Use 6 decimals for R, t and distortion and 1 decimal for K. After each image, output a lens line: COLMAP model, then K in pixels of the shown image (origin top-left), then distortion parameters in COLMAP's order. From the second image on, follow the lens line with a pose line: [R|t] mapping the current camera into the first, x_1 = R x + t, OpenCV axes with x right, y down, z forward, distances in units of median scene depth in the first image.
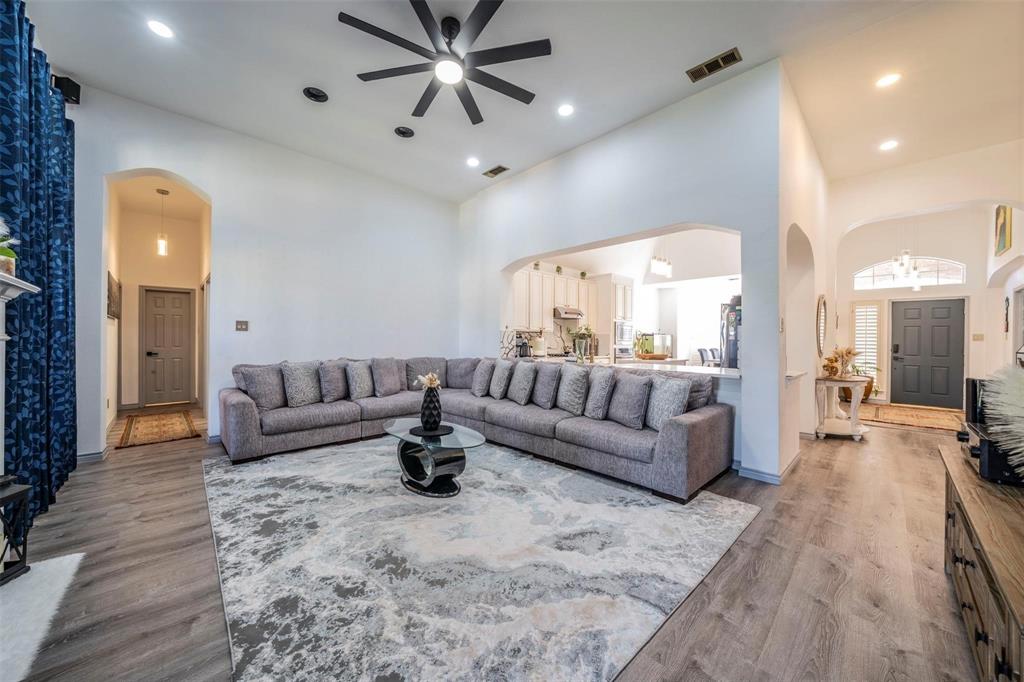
lens RADIAL K [[357.6, 0, 504.4], [0, 357.6, 338.3], [0, 0, 1]] dist [-0.001608, 0.000023]
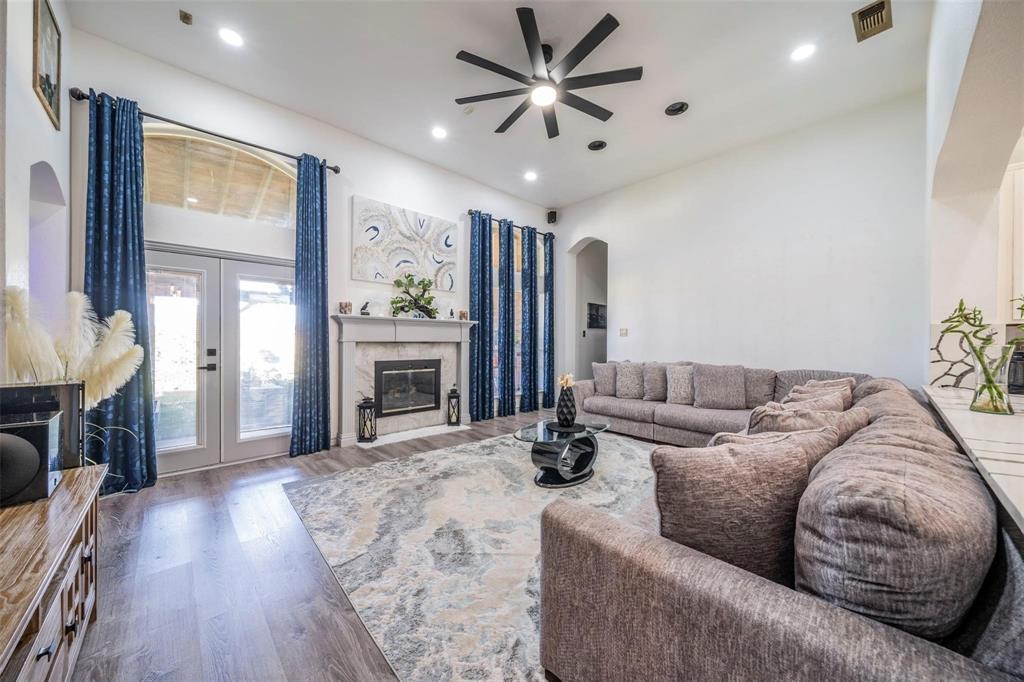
lens RADIAL K [[357.6, 0, 504.0], [0, 357.6, 342.0], [0, 0, 1]] dist [-0.001608, 0.000023]
pose [[-0.001385, -0.003591, -0.999993, 1.162335], [-0.003671, 0.999987, -0.003586, 0.011499], [0.999992, 0.003666, -0.001398, 1.102639]]
